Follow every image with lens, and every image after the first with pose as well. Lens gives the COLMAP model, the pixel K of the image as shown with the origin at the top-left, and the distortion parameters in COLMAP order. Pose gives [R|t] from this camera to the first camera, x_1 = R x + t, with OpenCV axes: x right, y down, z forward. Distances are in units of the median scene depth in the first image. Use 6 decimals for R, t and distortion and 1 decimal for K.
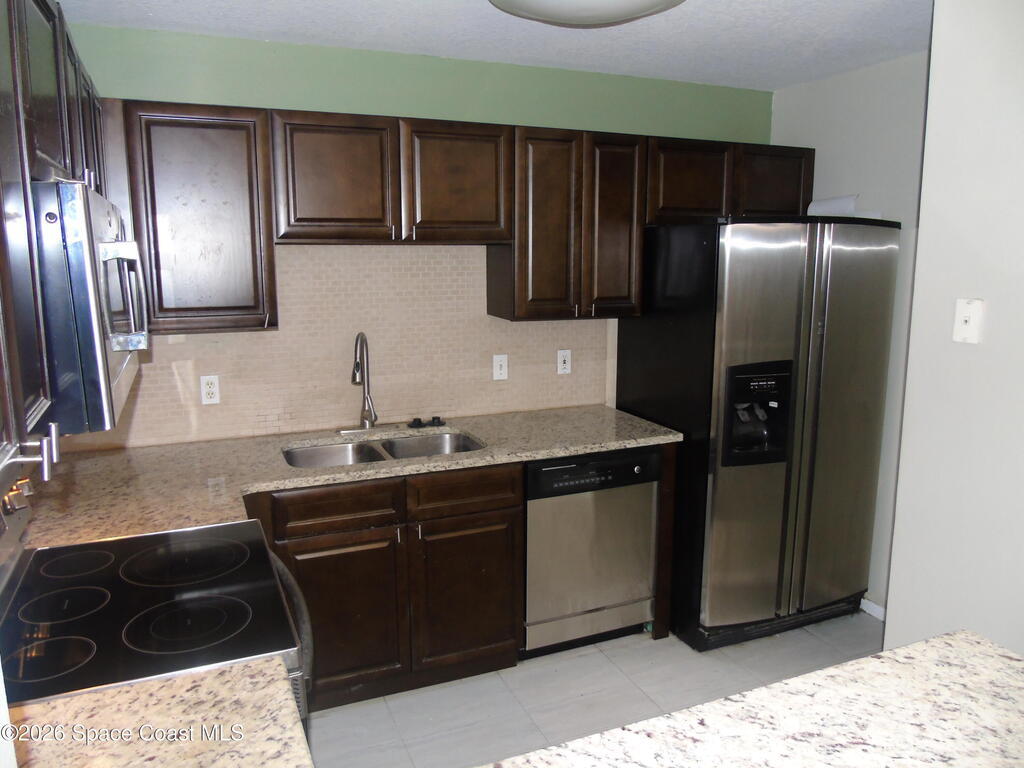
lens RADIAL K [[763.1, 0, 506.1], [0, 763.1, 381.6], [0, 0, 1]] dist [-0.045605, 0.048240]
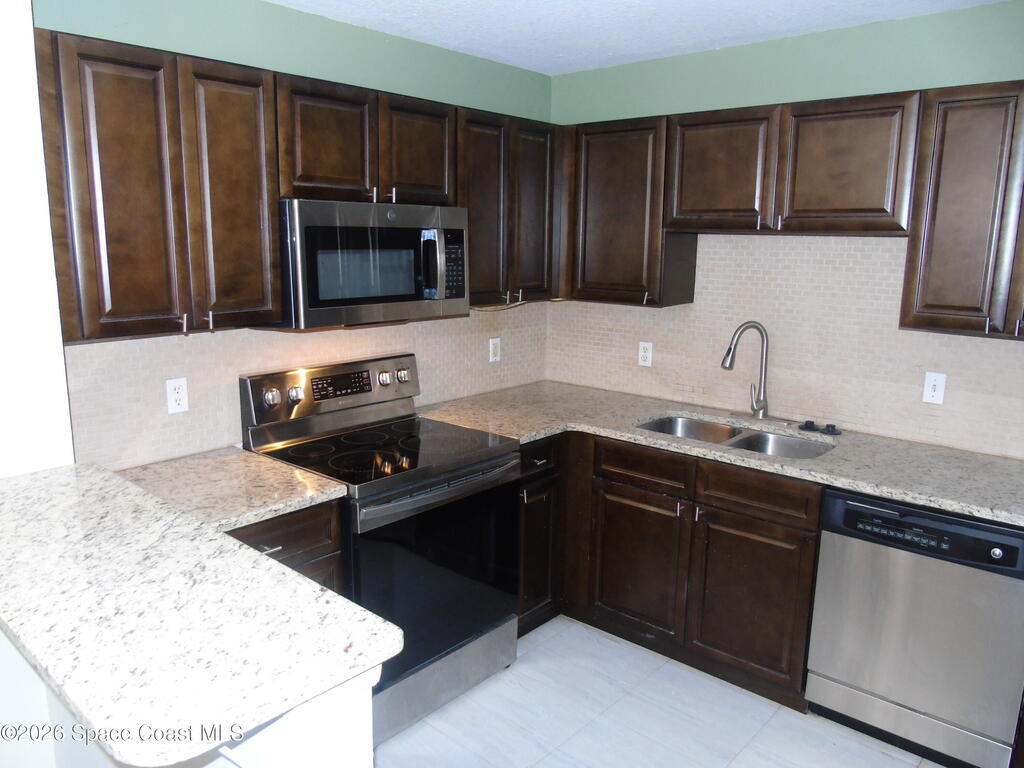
lens RADIAL K [[763.1, 0, 505.9], [0, 763.1, 384.5], [0, 0, 1]] dist [-0.045605, 0.048240]
pose [[0.428714, 0.178749, -0.885581, 0.590699], [-0.171092, 0.978557, 0.114689, -0.042447], [0.887092, 0.102347, 0.450103, 0.264683]]
